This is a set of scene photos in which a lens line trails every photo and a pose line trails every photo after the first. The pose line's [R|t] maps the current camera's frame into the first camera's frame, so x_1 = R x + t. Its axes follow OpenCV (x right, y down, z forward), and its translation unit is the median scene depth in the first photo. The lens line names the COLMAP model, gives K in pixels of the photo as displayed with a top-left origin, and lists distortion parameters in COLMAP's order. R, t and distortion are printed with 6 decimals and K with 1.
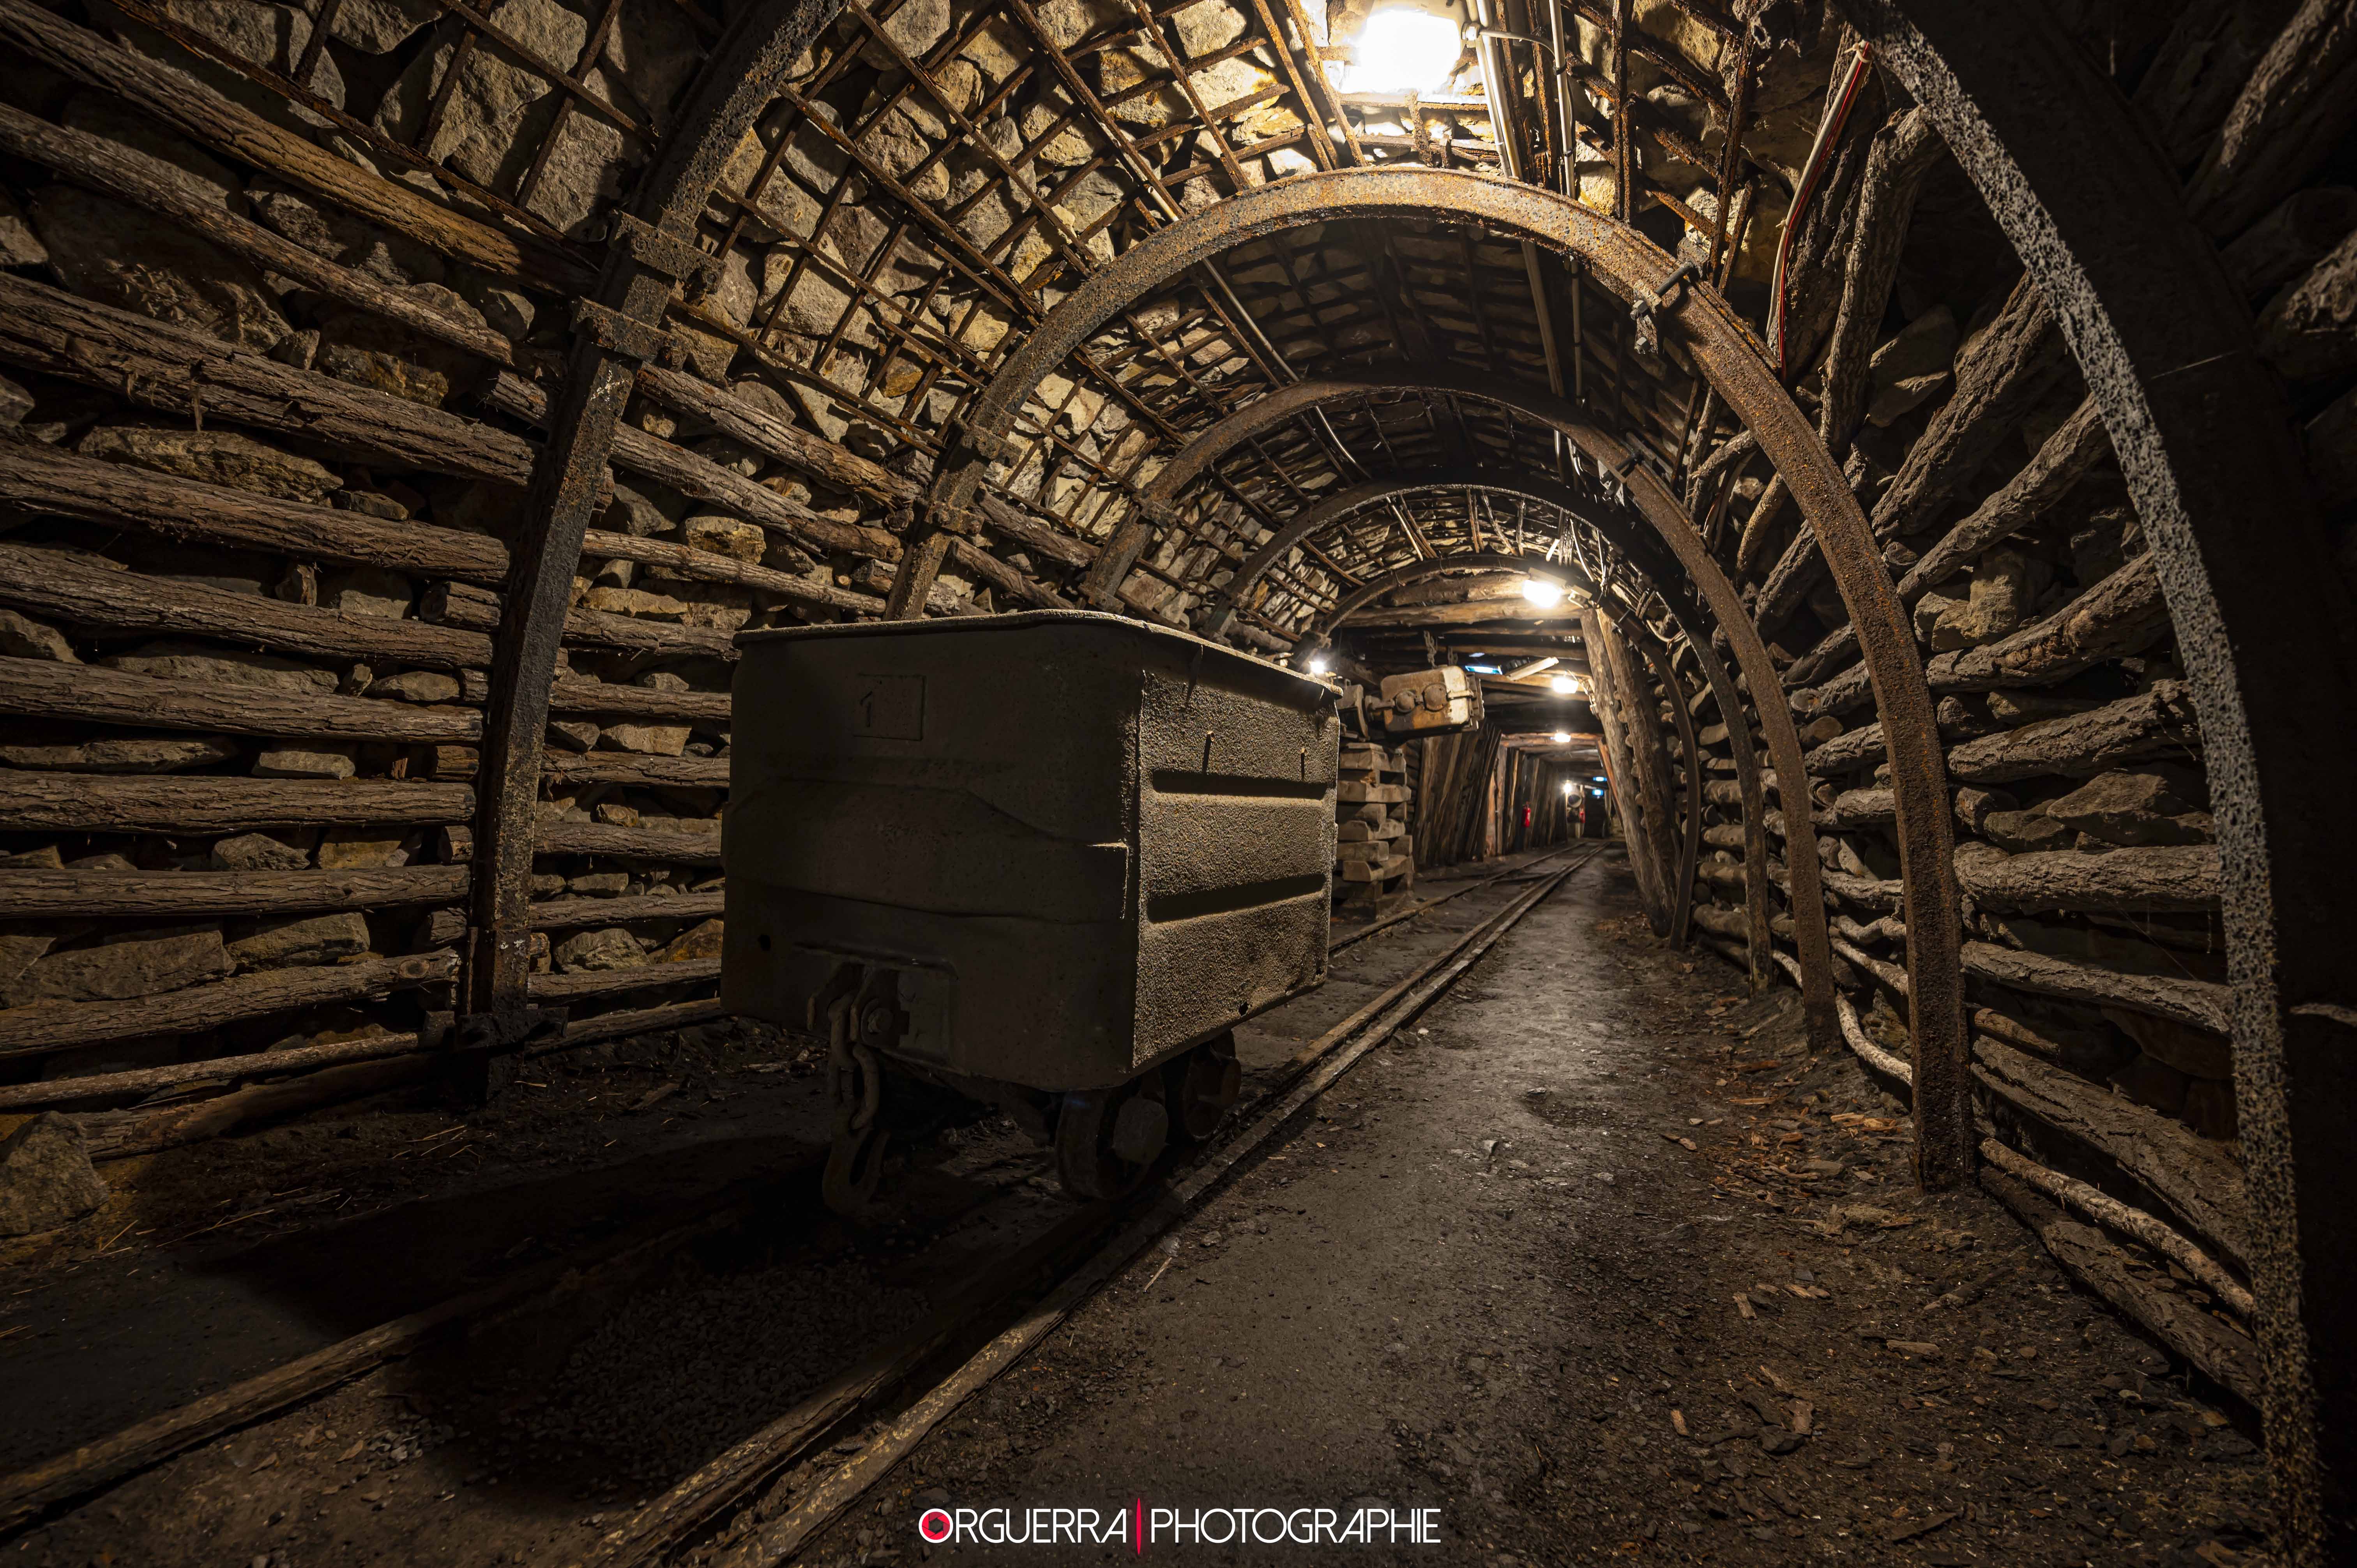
lens RADIAL K [[918.9, 0, 1174.2], [0, 918.9, 797.4], [0, 0, 1]] dist [-0.002282, -0.000245]
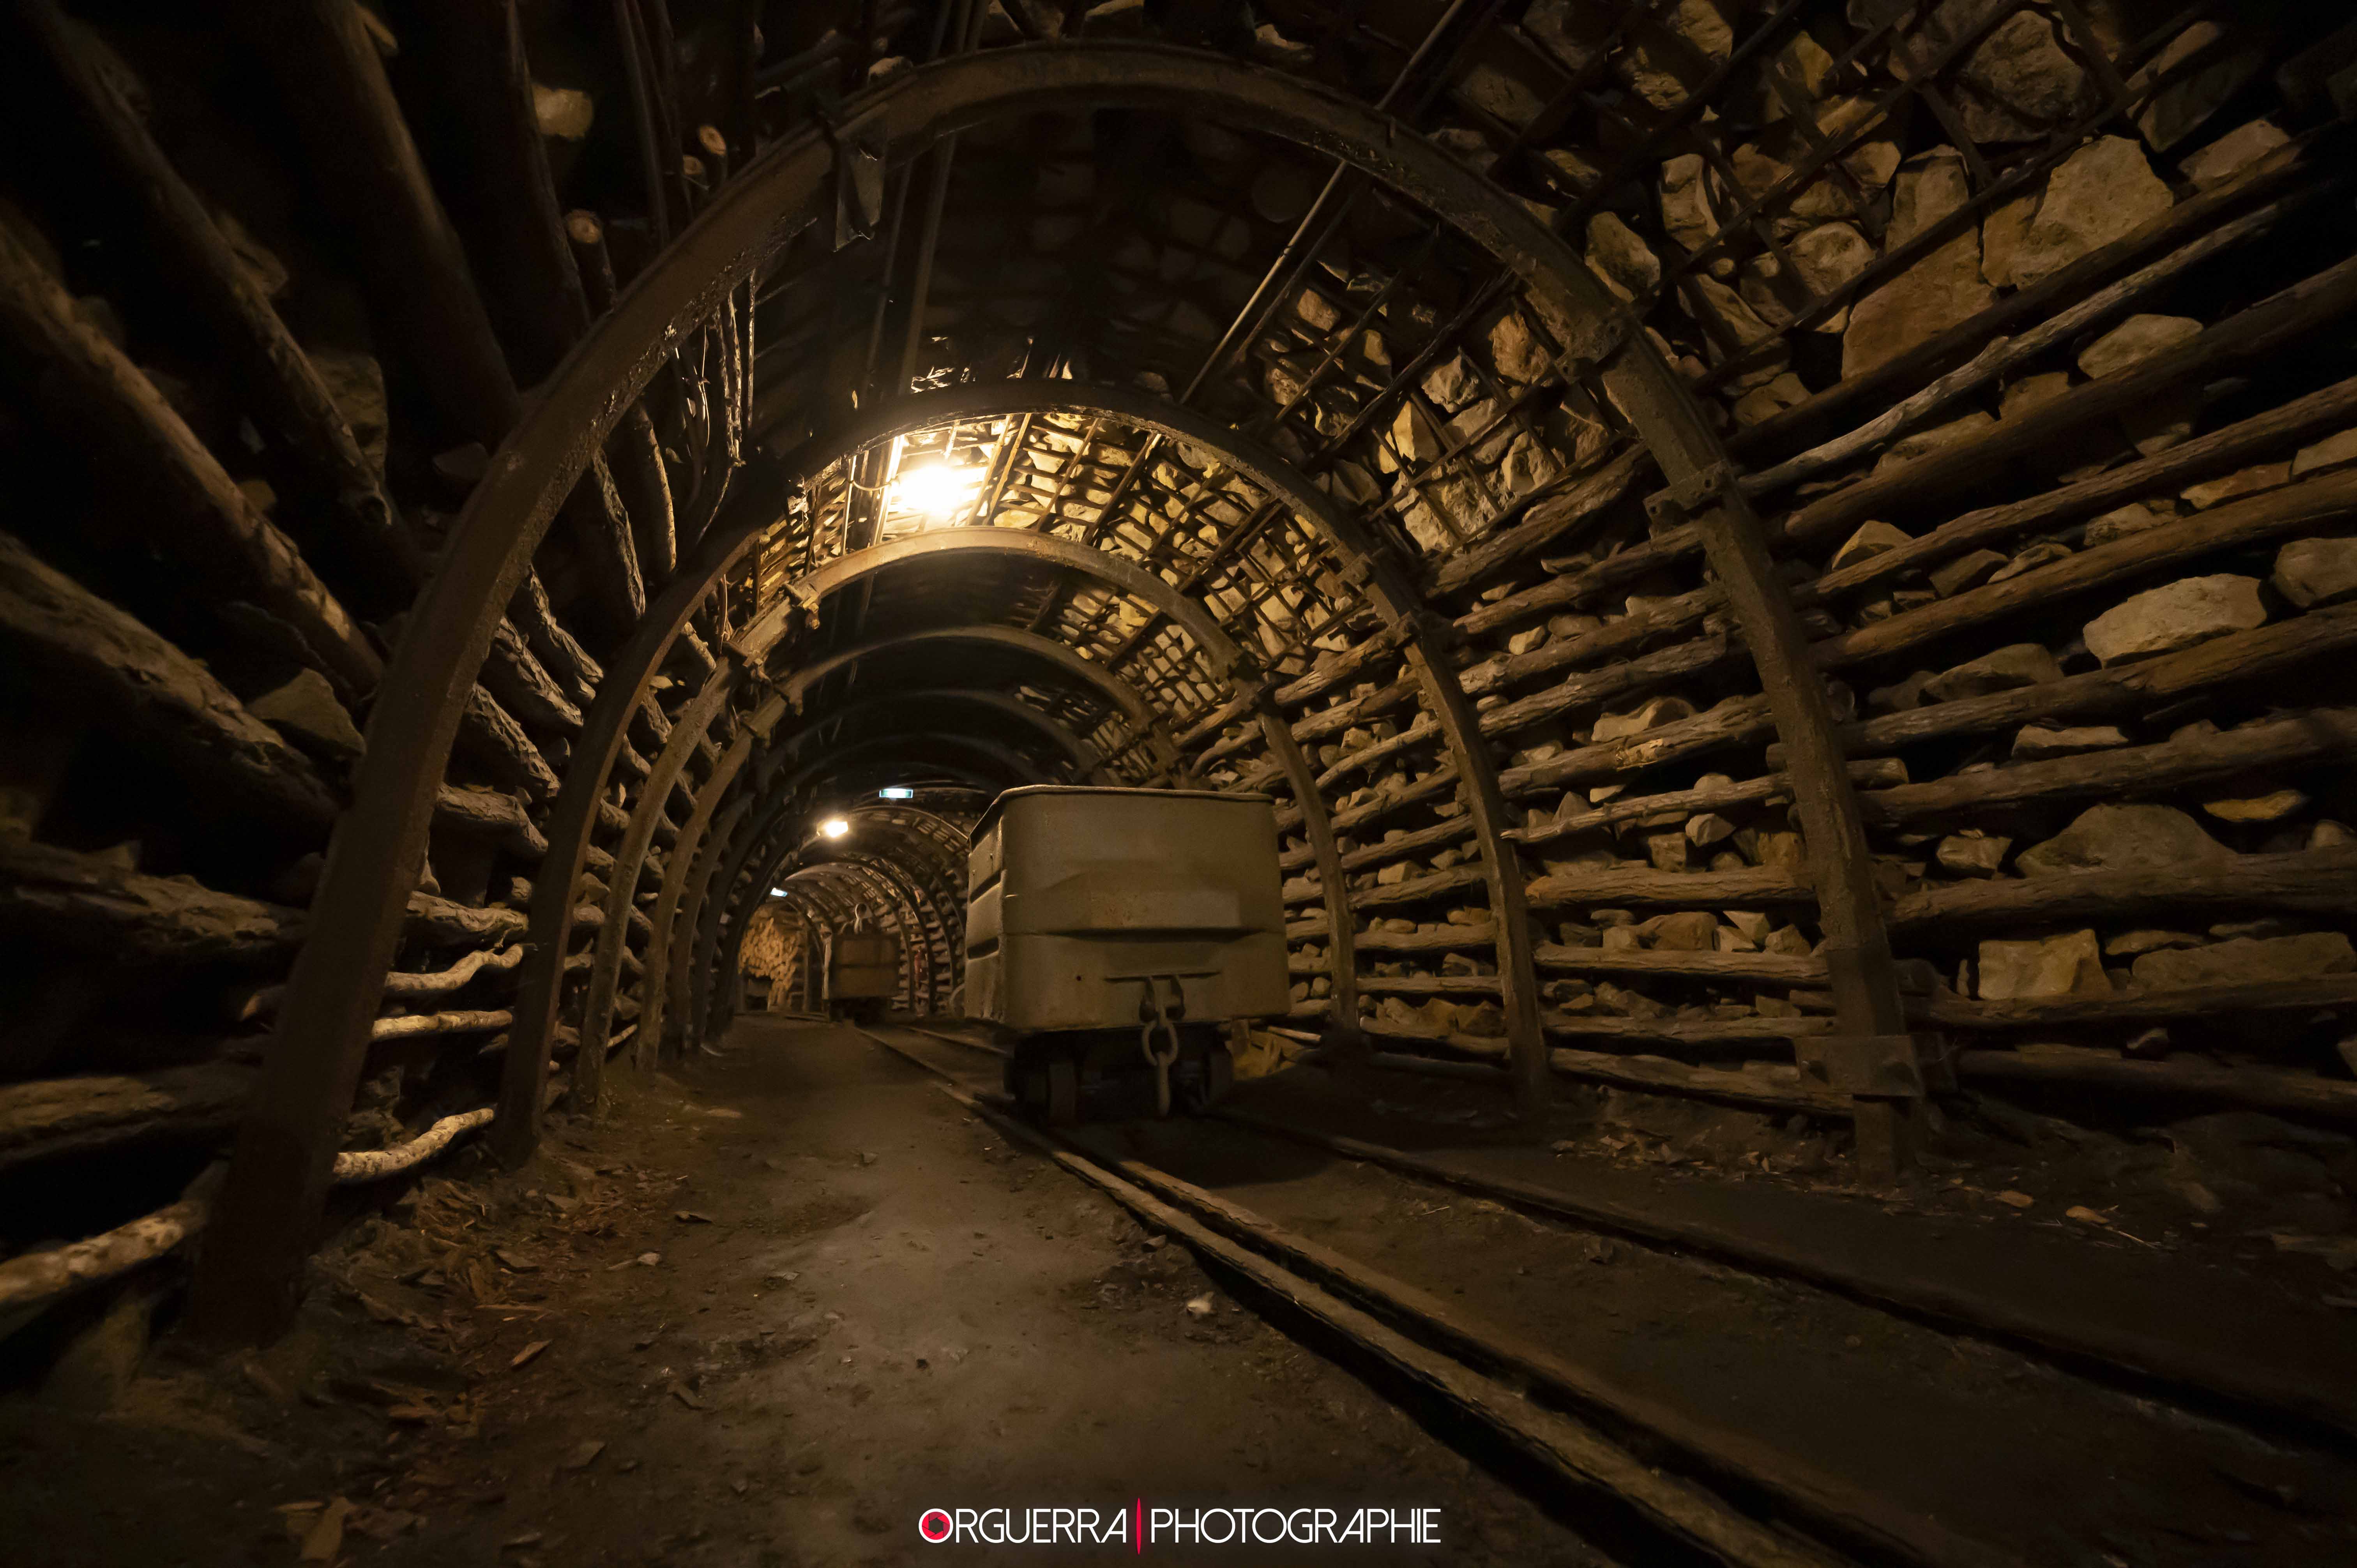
lens RADIAL K [[918.9, 0, 1182.2], [0, 918.9, 789.2], [0, 0, 1]] dist [-0.002282, -0.000245]
pose [[-0.651432, -0.163472, -0.740886, 0.865305], [0.022061, 0.972018, -0.233868, 0.156661], [0.758386, -0.168694, -0.629598, 1.782876]]
